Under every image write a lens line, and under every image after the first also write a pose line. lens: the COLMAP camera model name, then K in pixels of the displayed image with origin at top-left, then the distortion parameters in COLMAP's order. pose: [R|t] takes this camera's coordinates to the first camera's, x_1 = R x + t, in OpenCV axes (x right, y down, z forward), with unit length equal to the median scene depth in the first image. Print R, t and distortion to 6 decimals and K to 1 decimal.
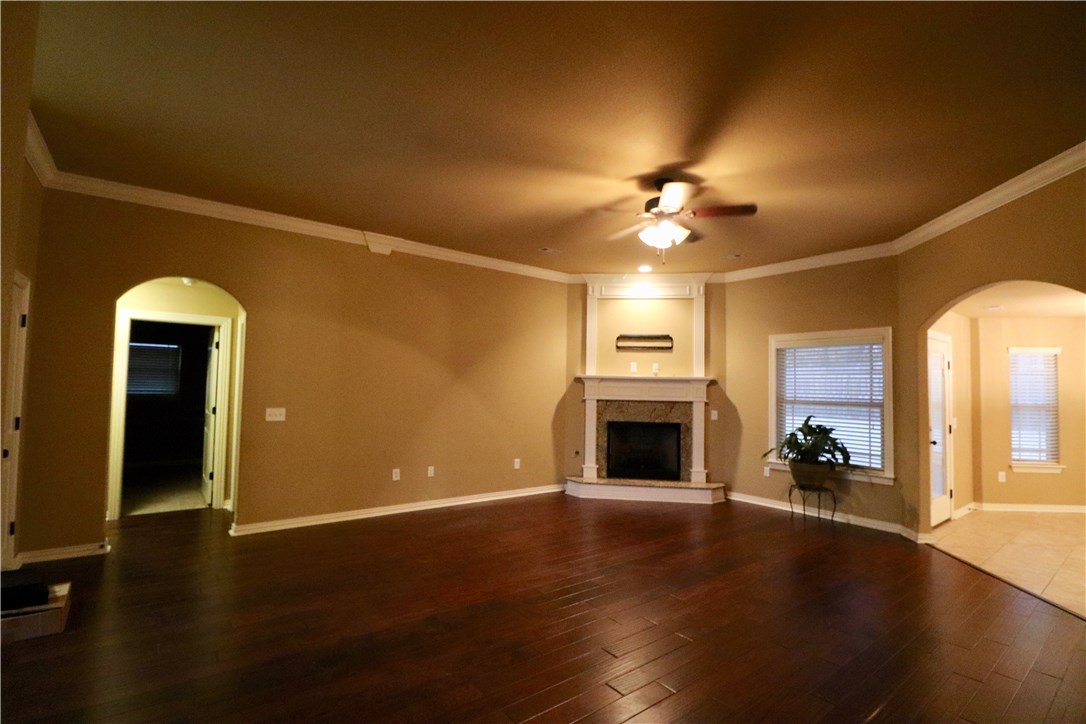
lens RADIAL K [[490.5, 0, 543.0], [0, 490.5, 362.0], [0, 0, 1]] dist [-0.018850, -0.000008]
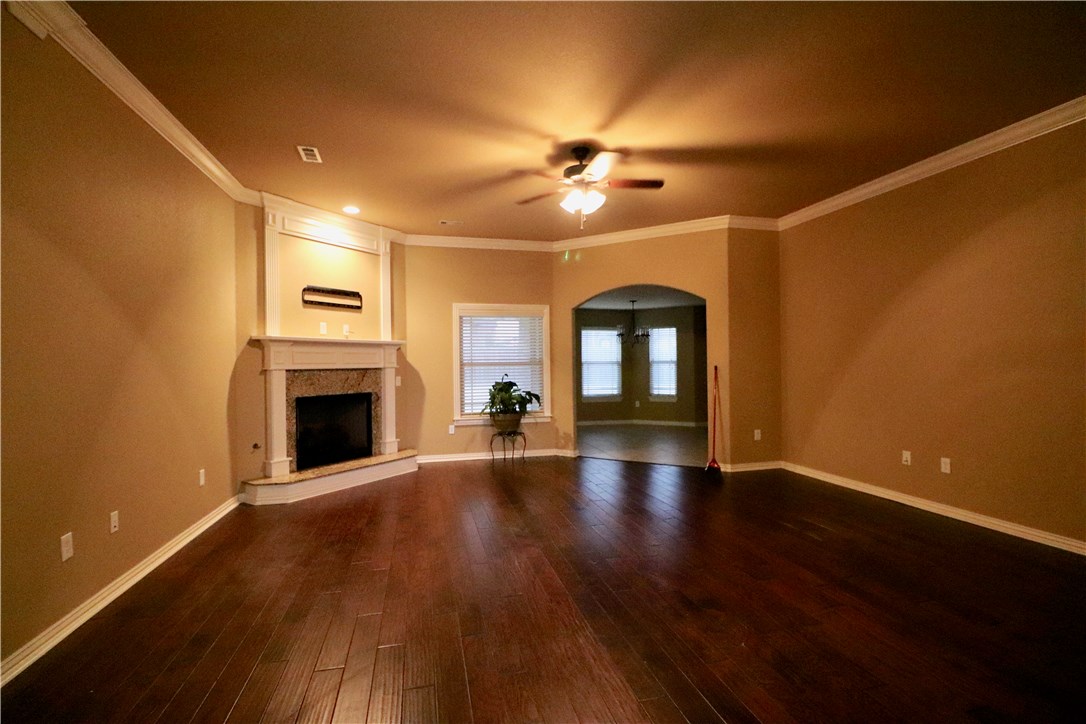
lens RADIAL K [[515.0, 0, 543.0], [0, 515.0, 362.0], [0, 0, 1]] dist [0.000948, 0.000026]
pose [[0.392642, -0.023348, 0.919395, -0.461757], [-0.030352, 0.998804, 0.038327, 0.023527], [-0.919190, -0.042955, 0.391464, 0.342328]]
